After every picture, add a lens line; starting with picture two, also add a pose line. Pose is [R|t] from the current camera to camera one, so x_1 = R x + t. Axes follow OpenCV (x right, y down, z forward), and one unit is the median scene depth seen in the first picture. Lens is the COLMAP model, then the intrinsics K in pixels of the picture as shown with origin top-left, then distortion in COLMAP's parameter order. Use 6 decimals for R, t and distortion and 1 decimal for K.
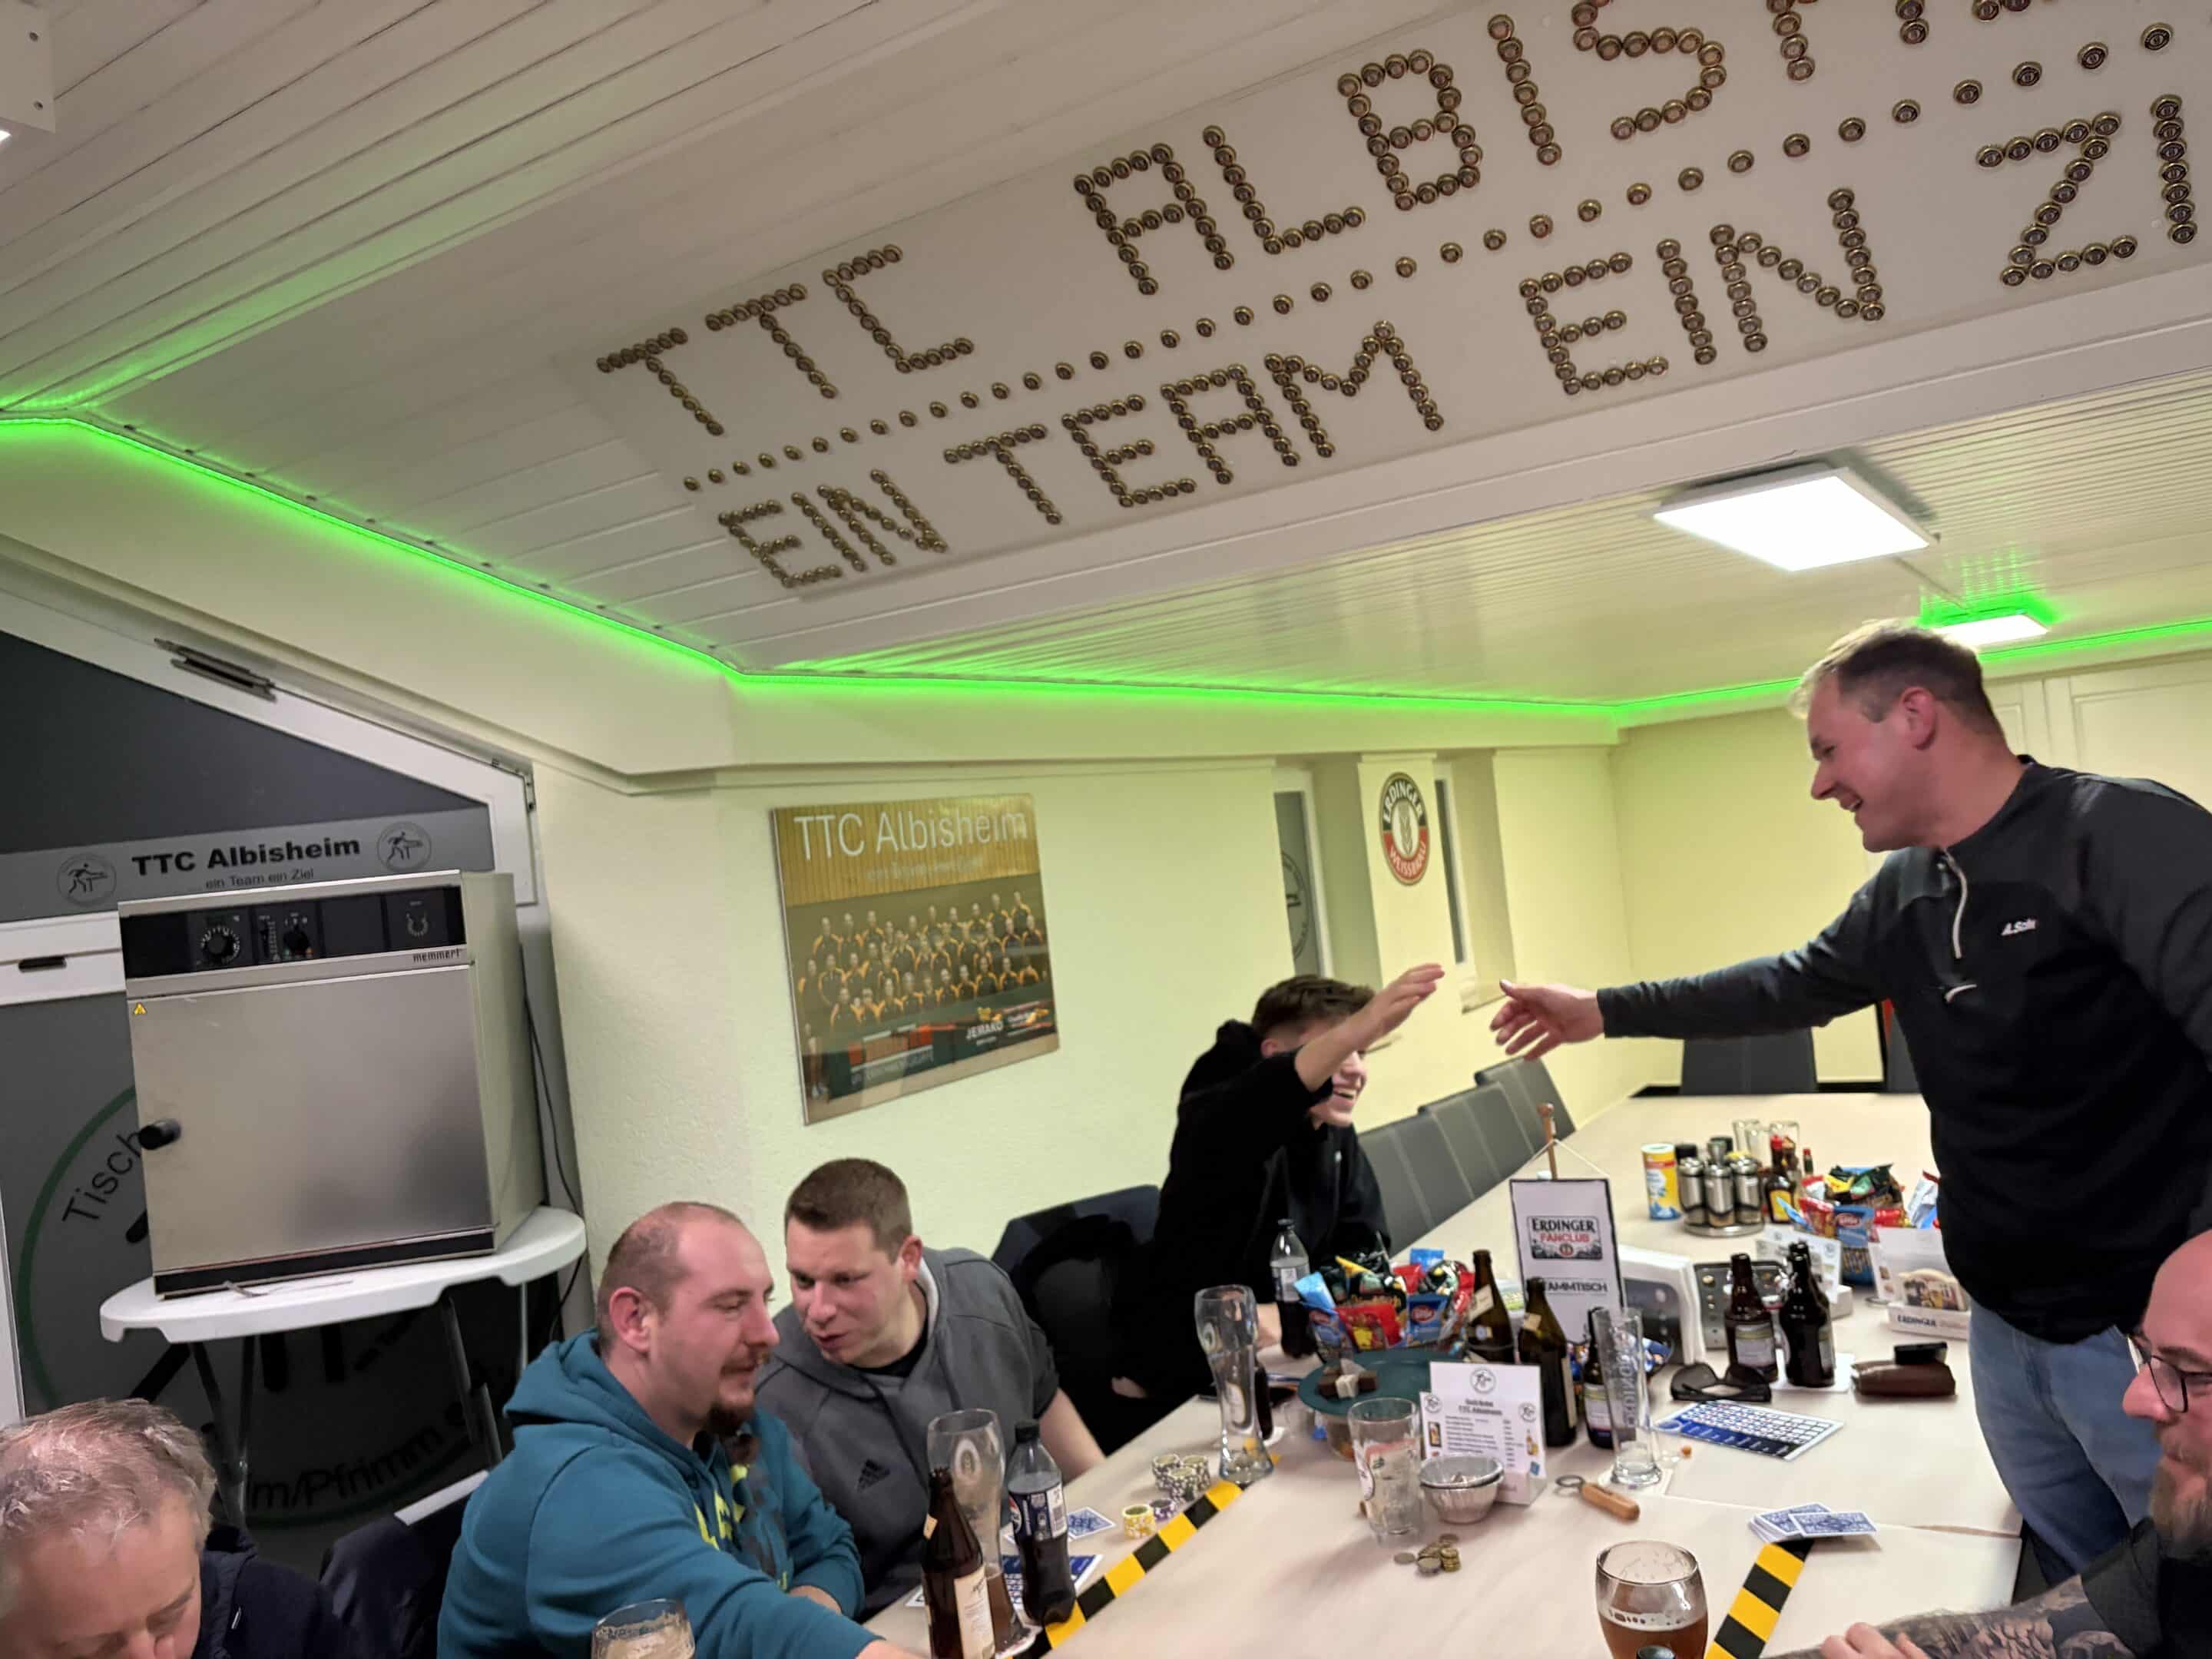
lens RADIAL K [[1689.0, 0, 1109.8], [0, 1689.0, 833.1], [0, 0, 1]] dist [0.073990, -0.075025]
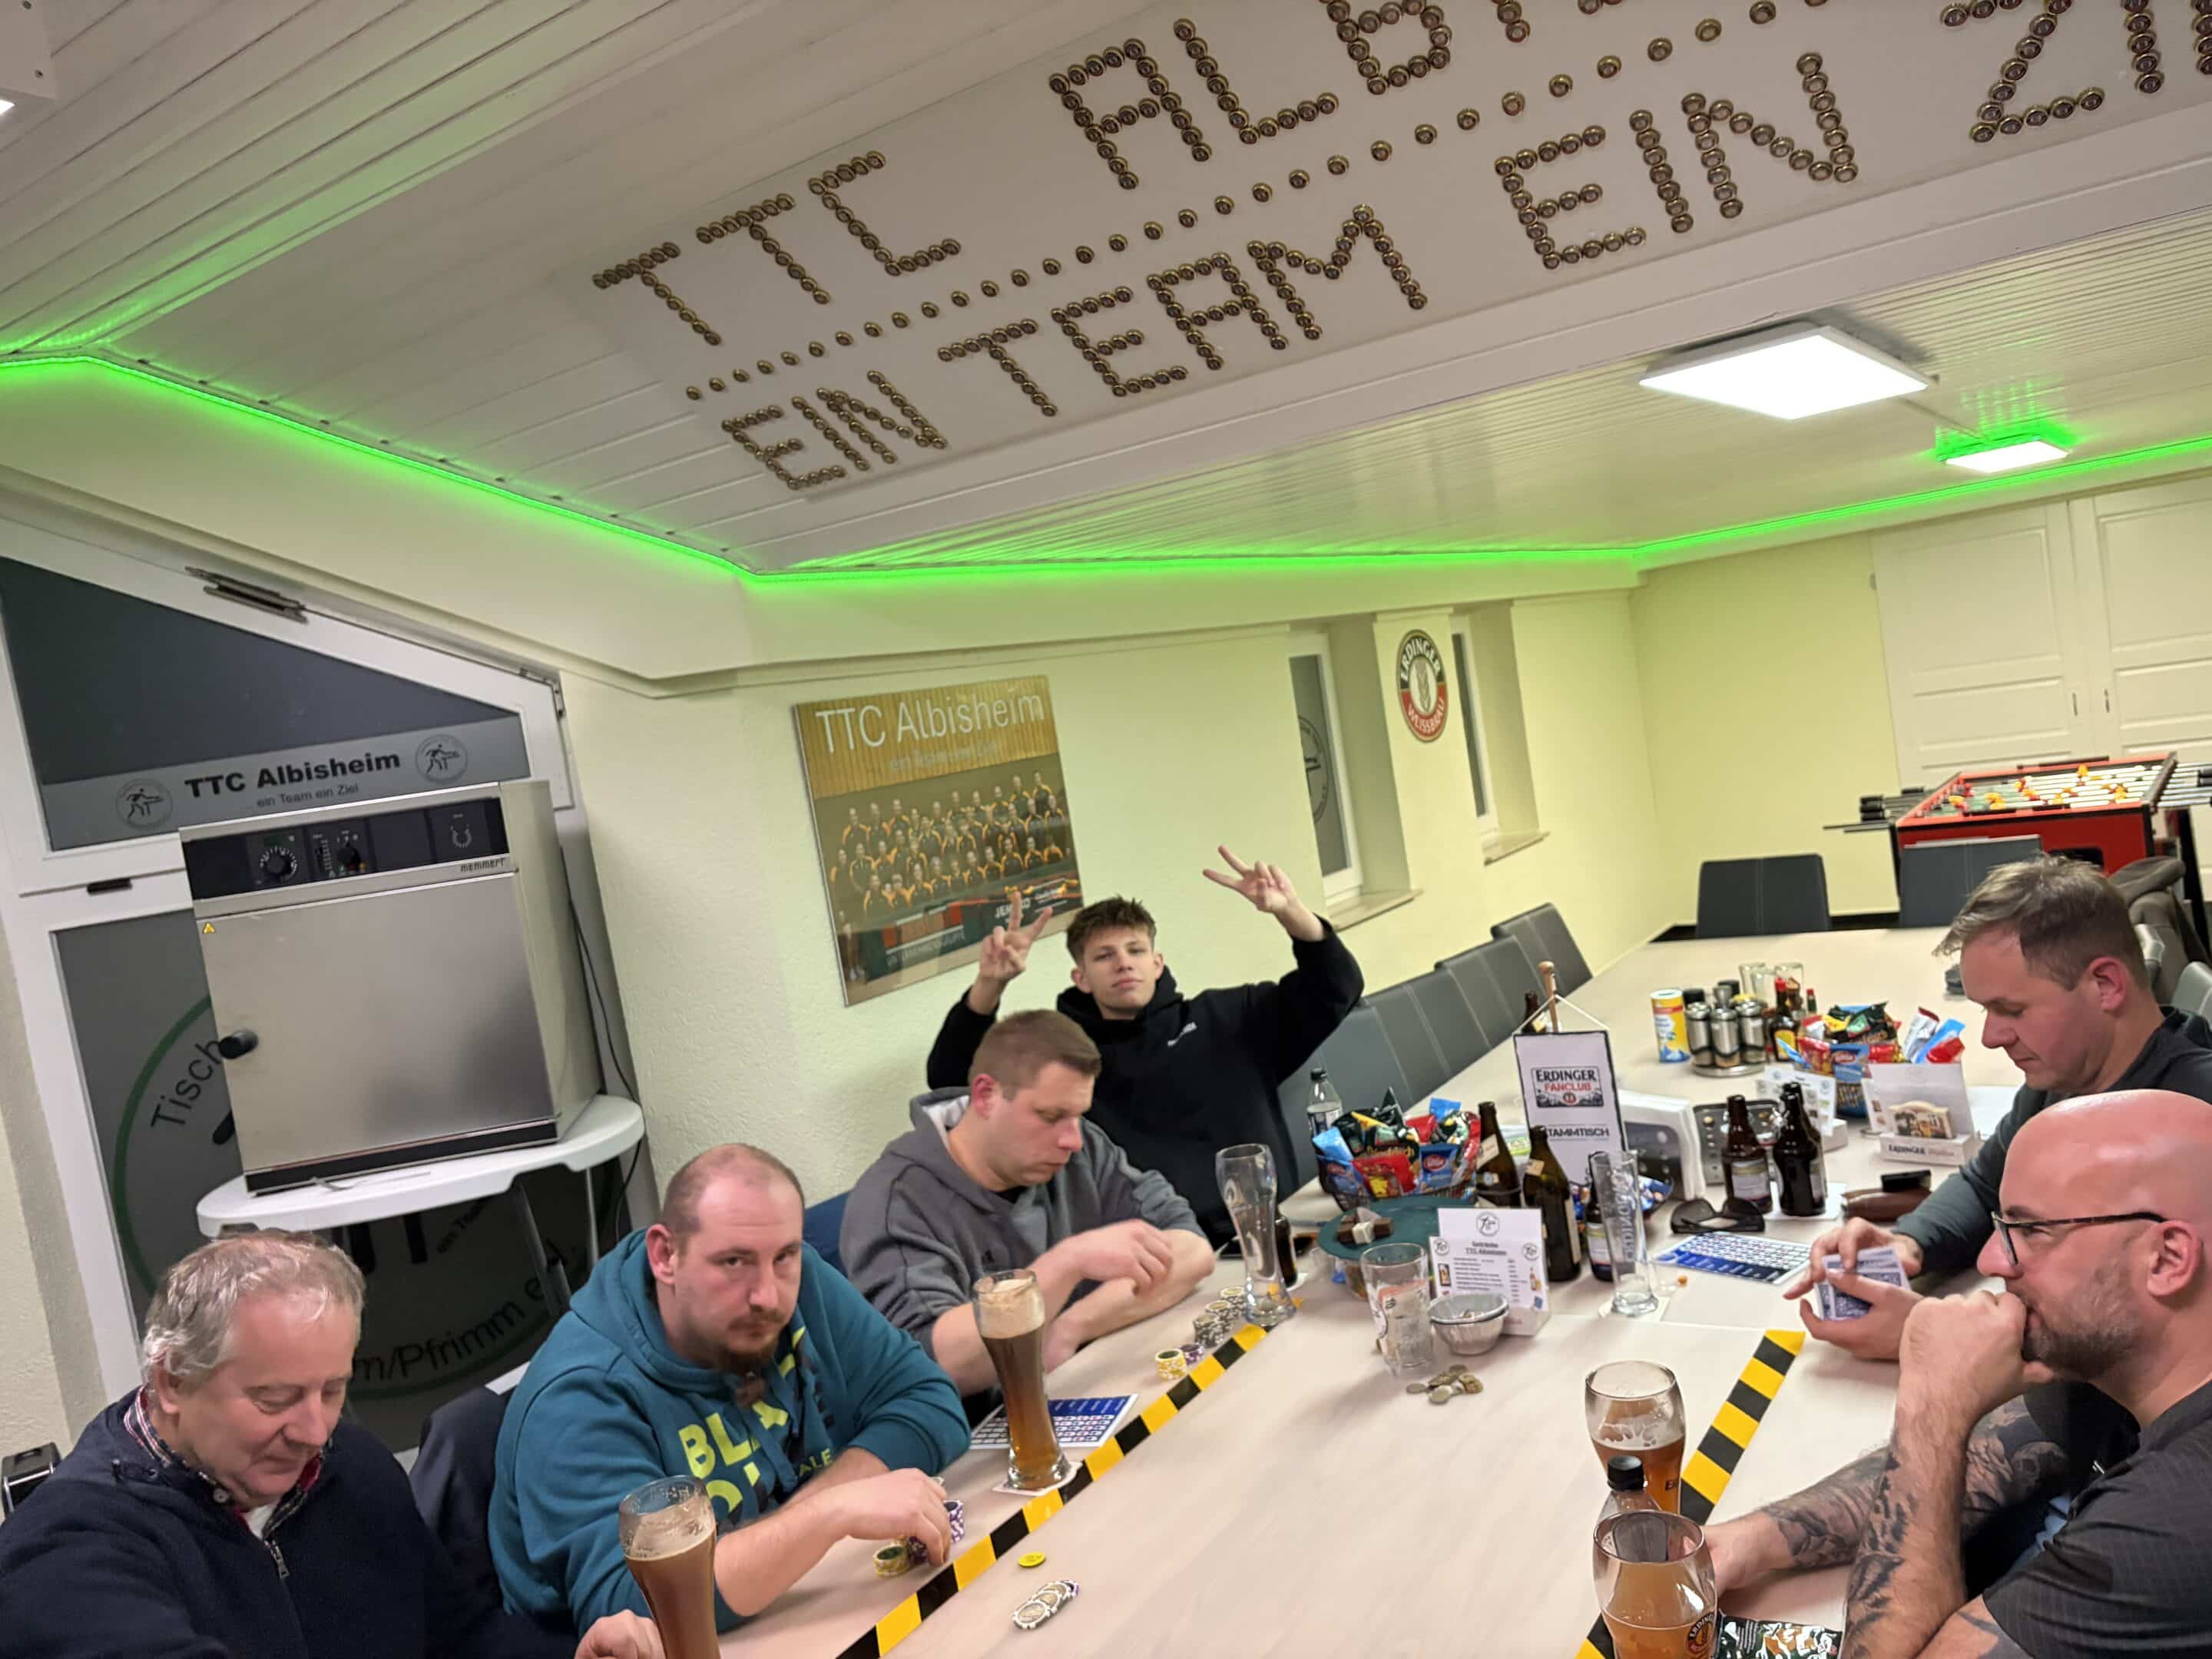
lens RADIAL K [[1703.1, 0, 1106.0], [0, 1703.1, 829.5], [0, 0, 1]] dist [0.055567, -0.043793]
pose [[0.998703, -0.045356, -0.023139, 0.013903], [0.047088, 0.995620, 0.080772, -0.018685], [0.019375, -0.081756, 0.996464, -0.042685]]
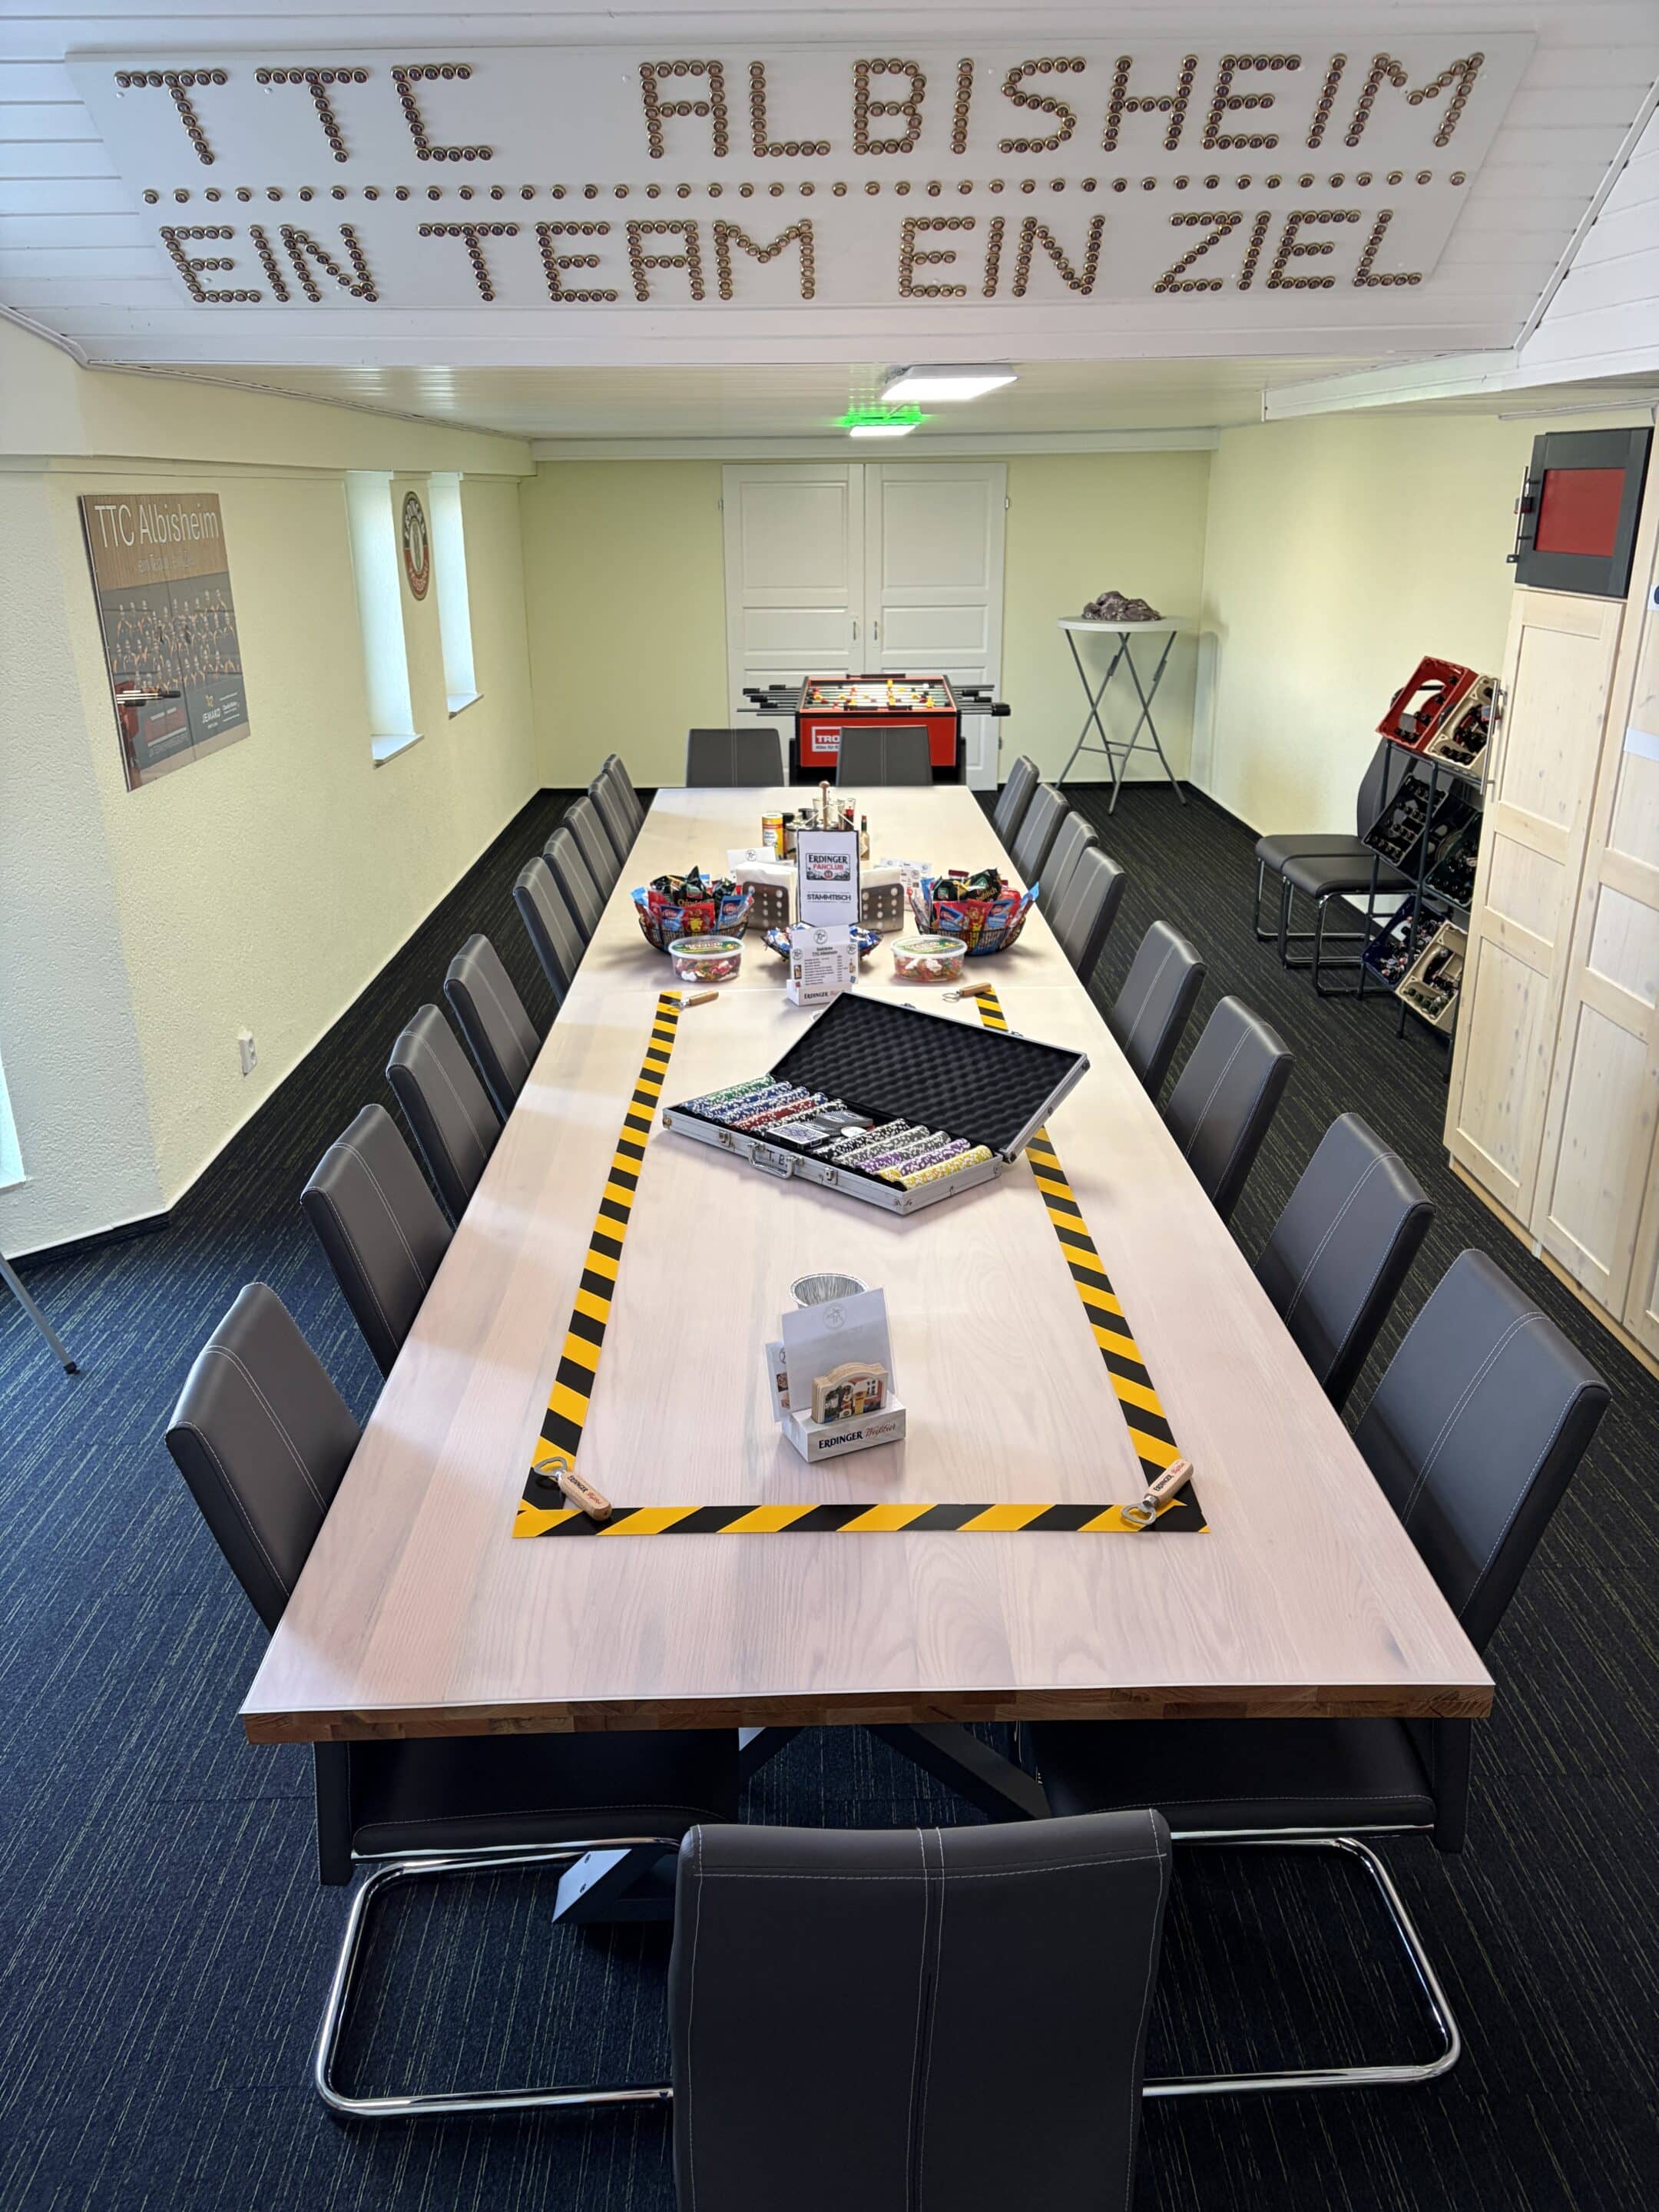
lens RADIAL K [[1679.6, 0, 829.5], [0, 1679.6, 1106.0], [0, 0, 1]] dist [0.177209, -0.231460]
pose [[0.826719, -0.093315, 0.554823, -0.634143], [-0.089065, 0.952008, 0.292828, -0.014492], [-0.555521, -0.291502, 0.778732, -0.331425]]
